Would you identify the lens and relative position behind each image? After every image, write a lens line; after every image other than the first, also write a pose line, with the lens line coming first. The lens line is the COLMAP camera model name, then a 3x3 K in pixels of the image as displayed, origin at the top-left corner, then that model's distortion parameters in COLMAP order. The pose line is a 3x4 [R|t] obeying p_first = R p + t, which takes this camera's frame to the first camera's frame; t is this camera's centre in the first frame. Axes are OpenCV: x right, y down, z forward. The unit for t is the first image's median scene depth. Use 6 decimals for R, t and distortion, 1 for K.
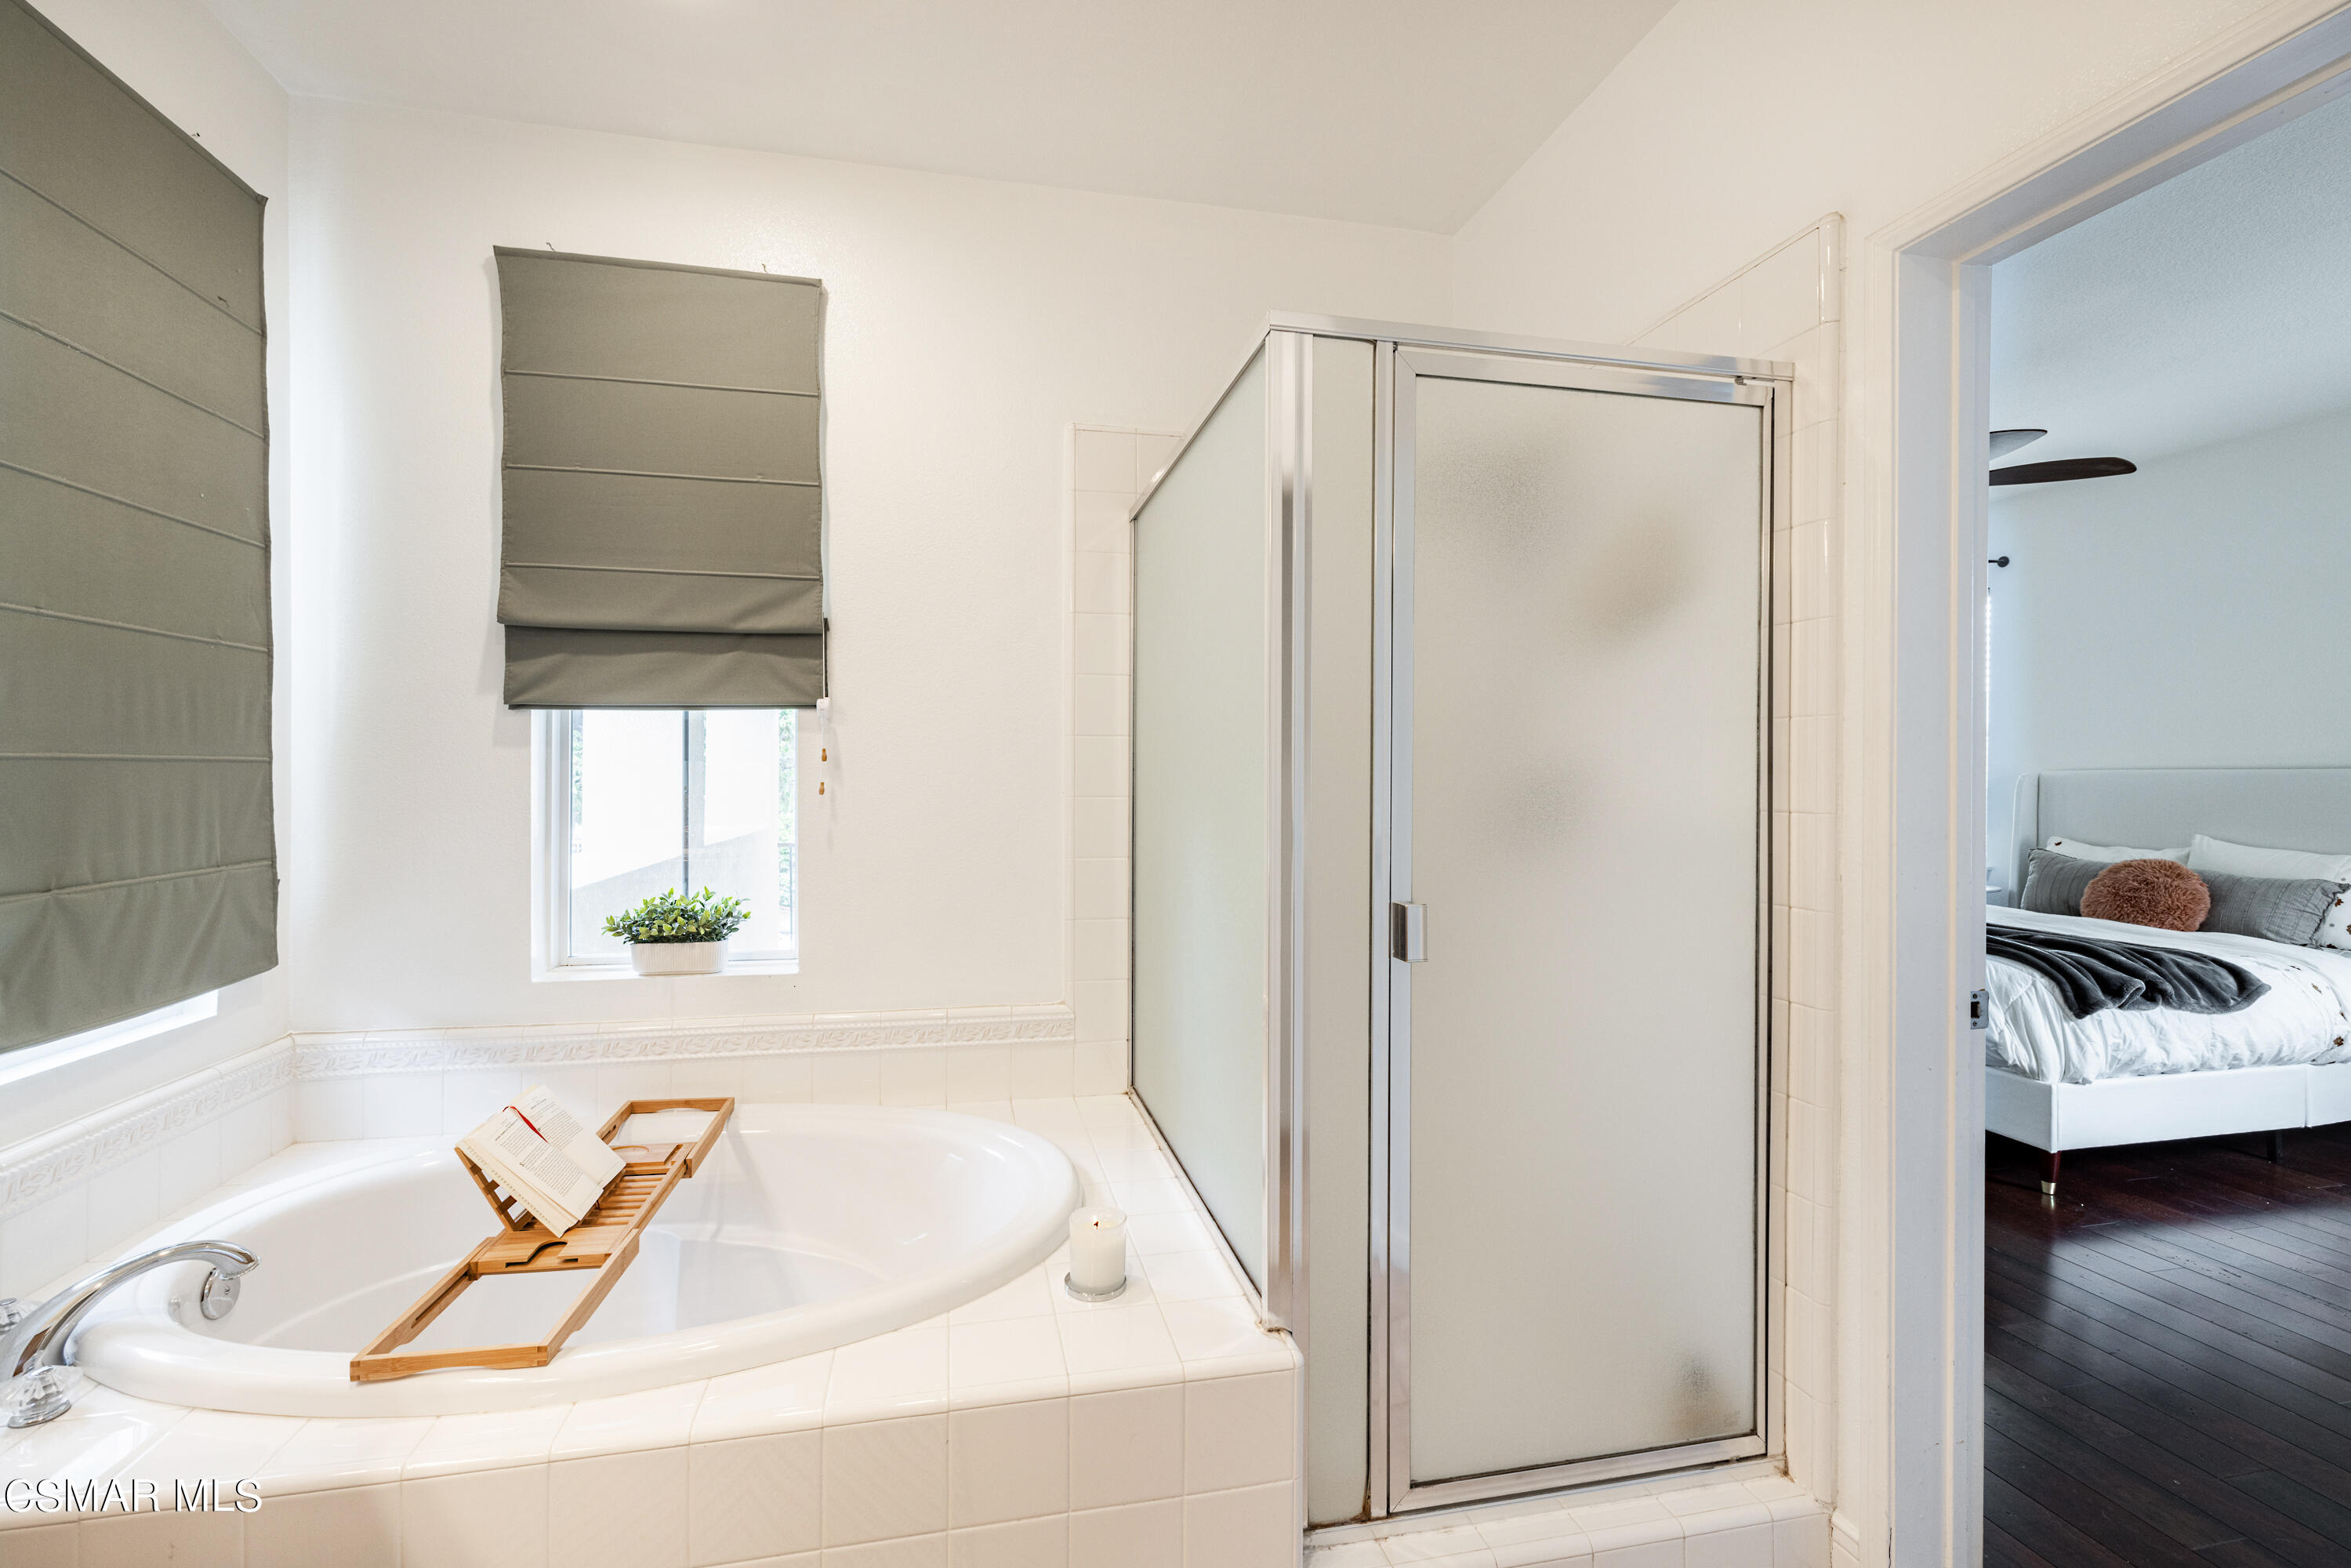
lens RADIAL K [[999.2, 0, 1156.9], [0, 999.2, 773.2], [0, 0, 1]] dist [-0.001171, 0.000069]
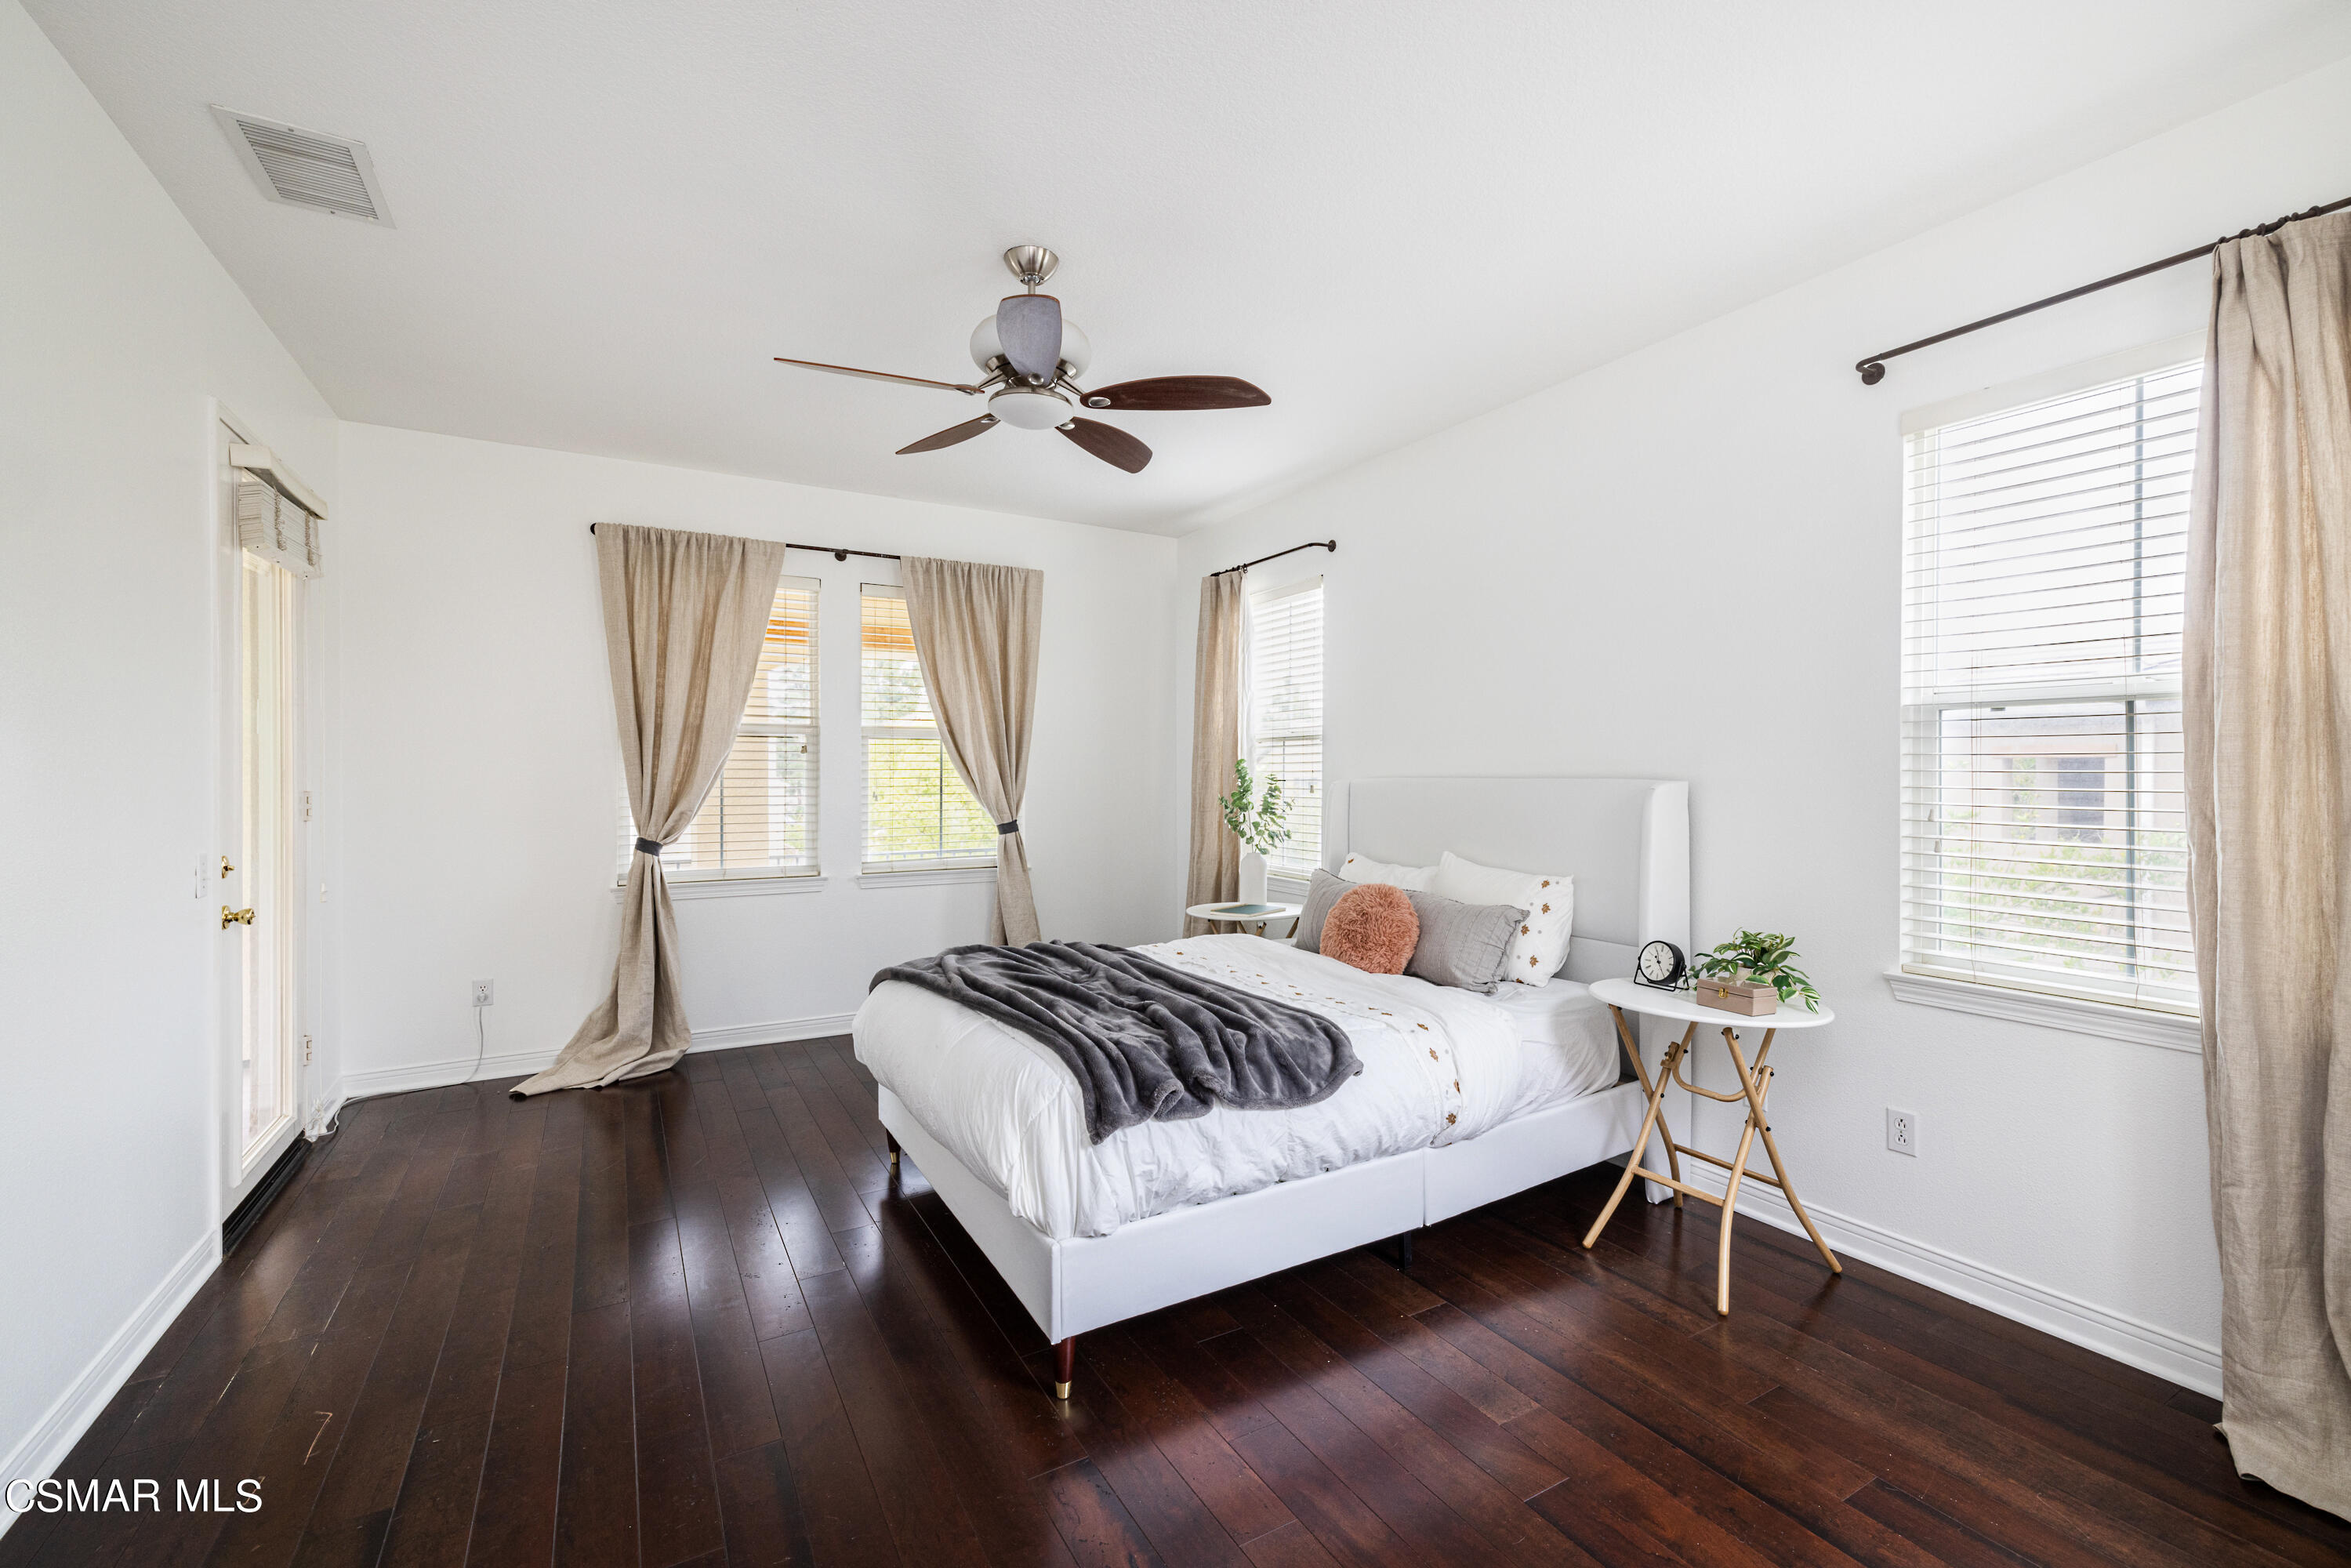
lens RADIAL K [[999.2, 0, 1180.4], [0, 999.2, 781.9], [0, 0, 1]] dist [-0.001171, 0.000069]
pose [[0.945485, -0.005048, 0.325627, 0.734261], [0.005143, 0.999987, 0.000571, -0.006190], [-0.325626, 0.001135, 0.945498, 0.312648]]
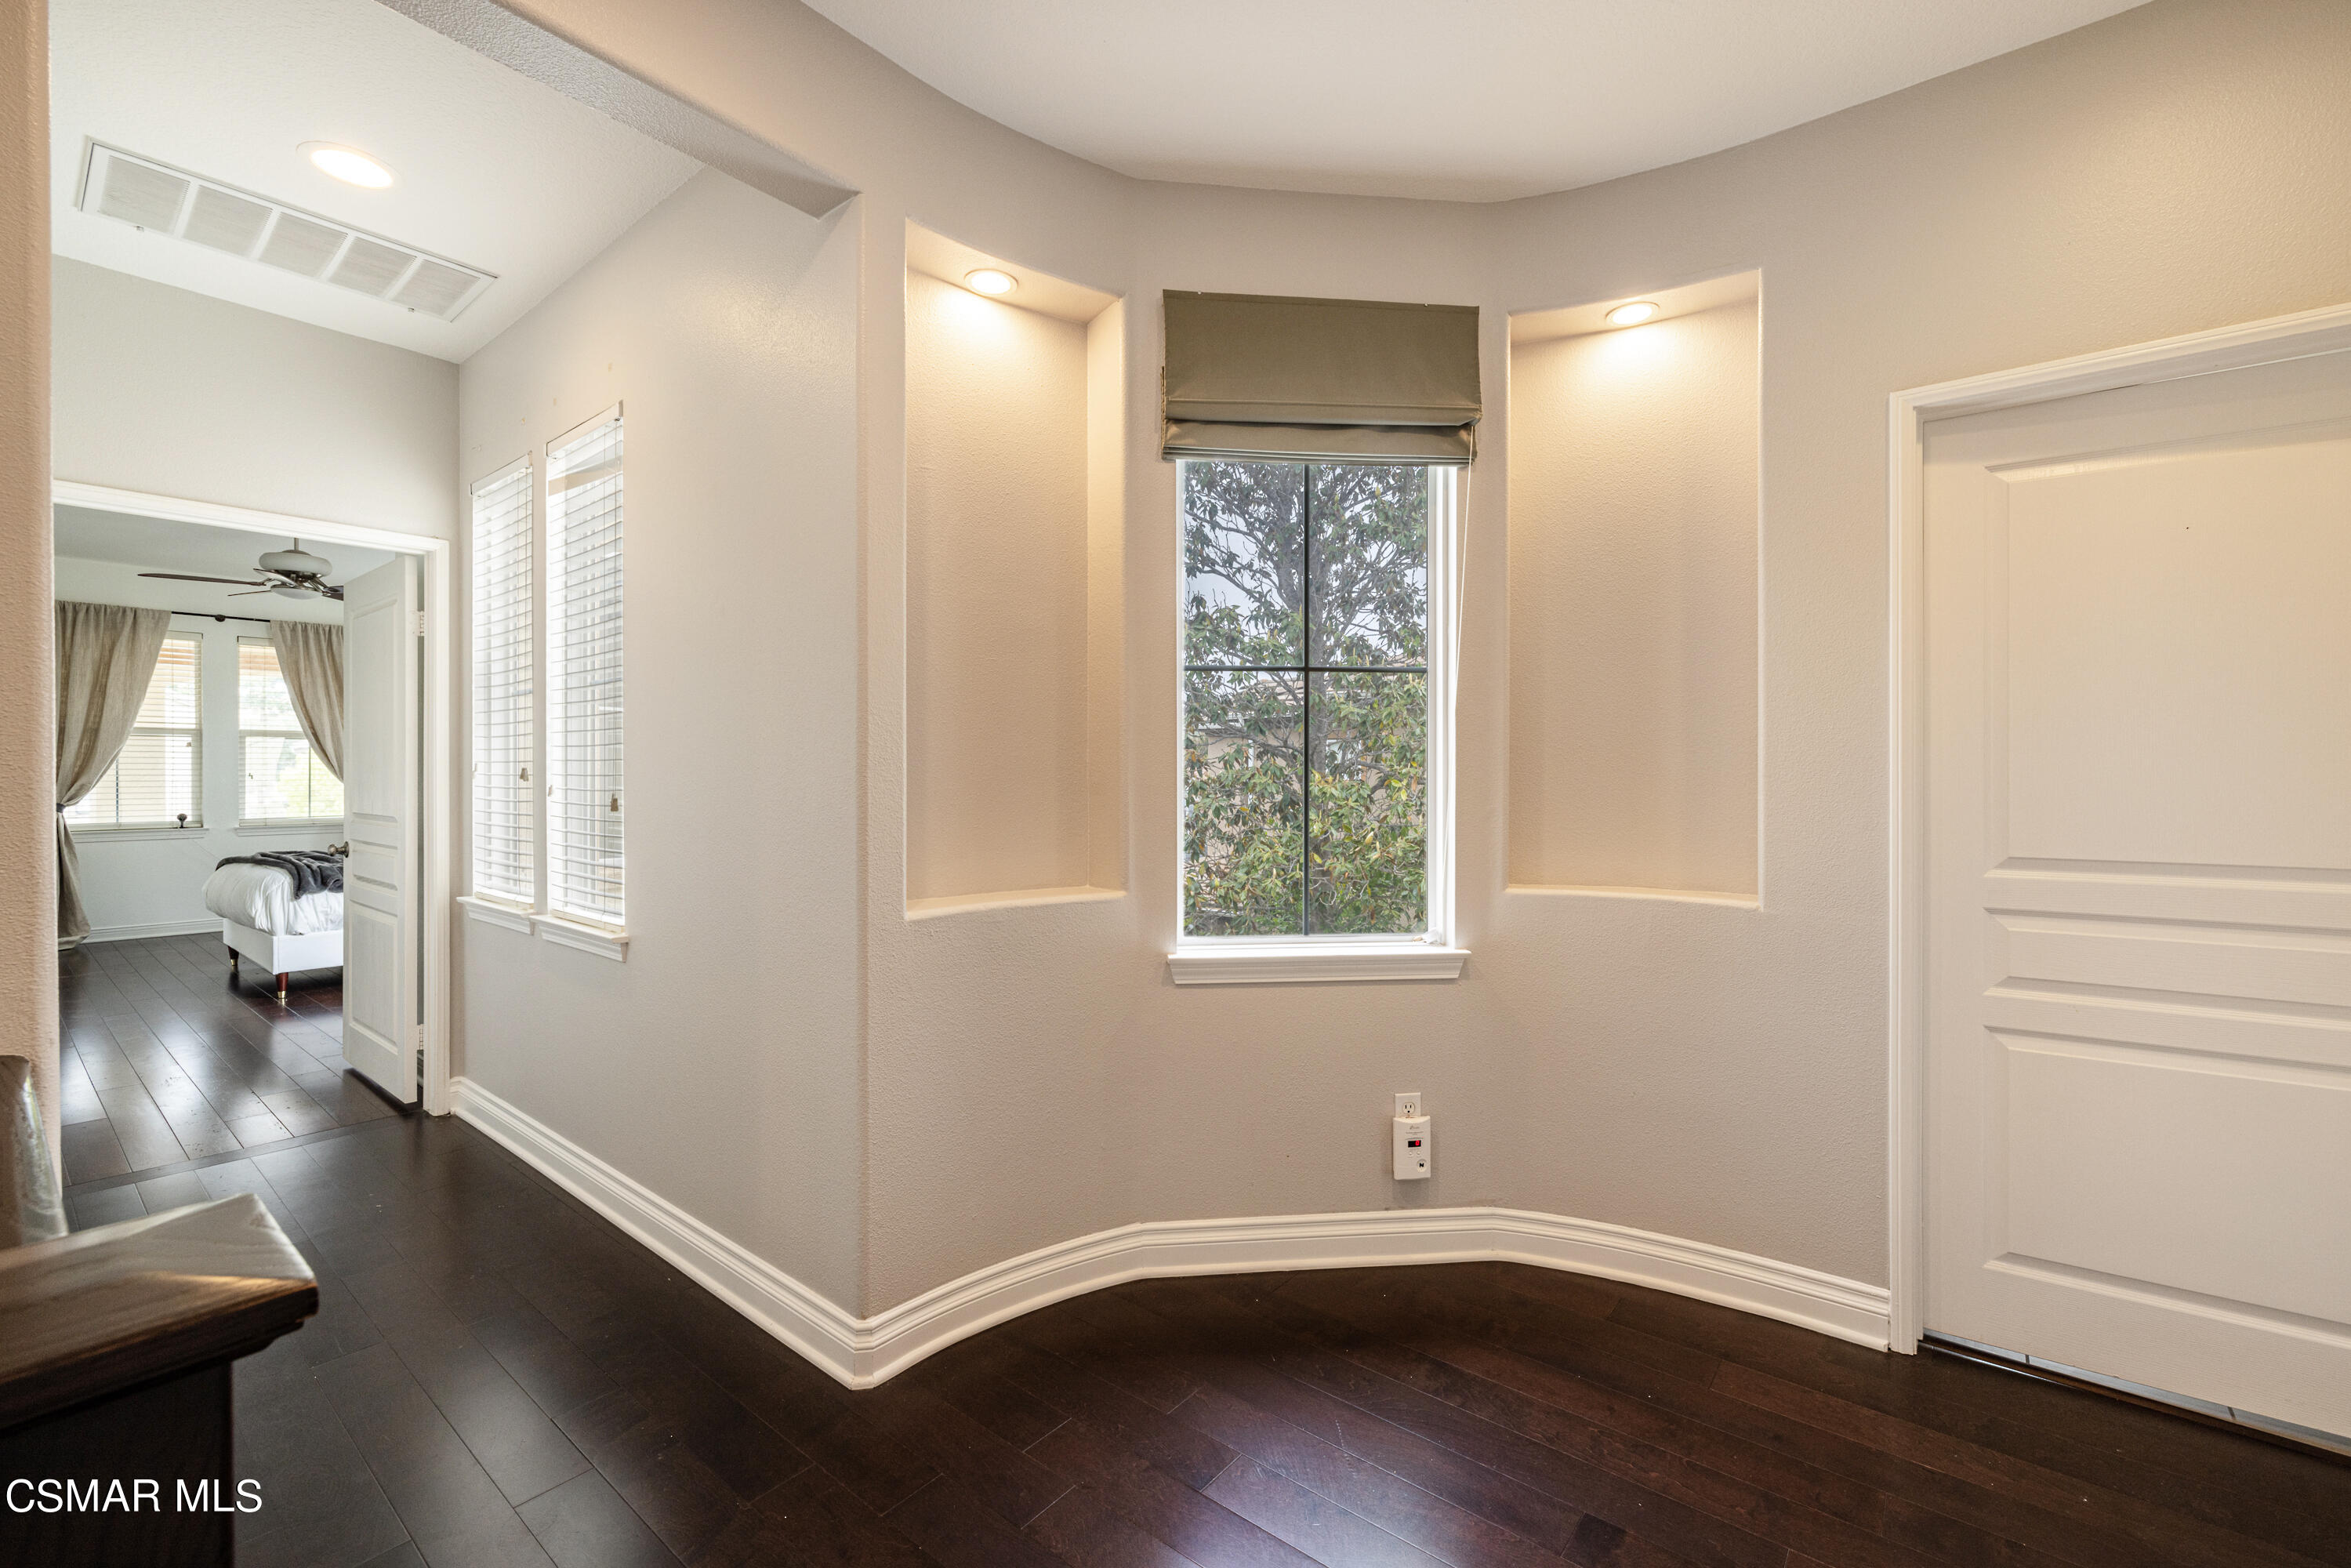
lens RADIAL K [[999.2, 0, 1193.7], [0, 999.2, 788.6], [0, 0, 1]] dist [-0.001171, 0.000069]
pose [[0.758800, -0.006393, 0.651293, 0.954376], [0.001337, 0.999965, 0.008258, 0.031795], [-0.651323, -0.005395, 0.758782, -1.395313]]
